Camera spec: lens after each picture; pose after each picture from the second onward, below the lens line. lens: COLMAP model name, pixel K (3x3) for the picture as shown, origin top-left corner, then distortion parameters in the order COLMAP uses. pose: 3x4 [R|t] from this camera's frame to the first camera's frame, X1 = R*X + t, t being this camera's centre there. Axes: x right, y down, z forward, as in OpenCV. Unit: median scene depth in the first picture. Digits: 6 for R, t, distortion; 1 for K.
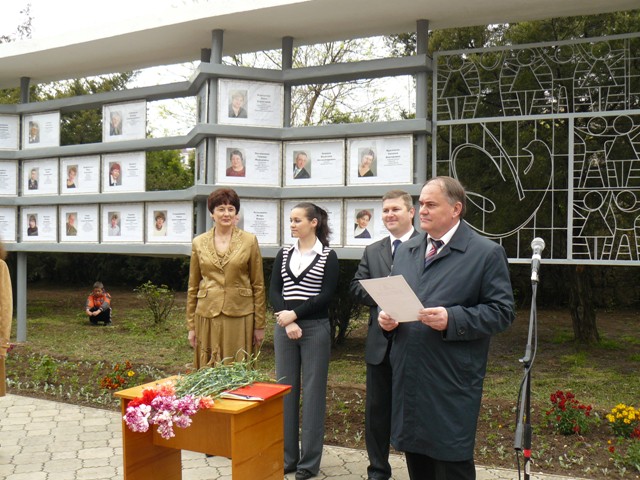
lens RADIAL K [[657.7, 0, 320.0], [0, 657.7, 240.0], [0, 0, 1]] dist [-0.178066, 0.241248]
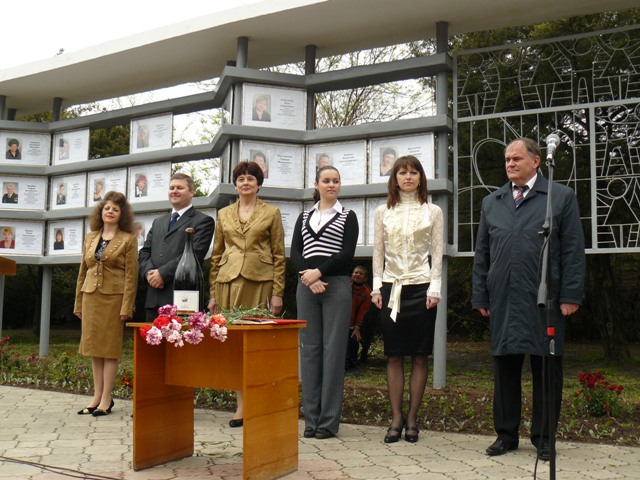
lens RADIAL K [[657.7, 0, 320.0], [0, 657.7, 240.0], [0, 0, 1]] dist [-0.178066, 0.241248]
pose [[0.999227, 0.001023, -0.039298, 0.005790], [-0.004670, 0.995672, -0.092817, 0.100485], [0.039033, 0.092929, 0.994907, 0.005723]]
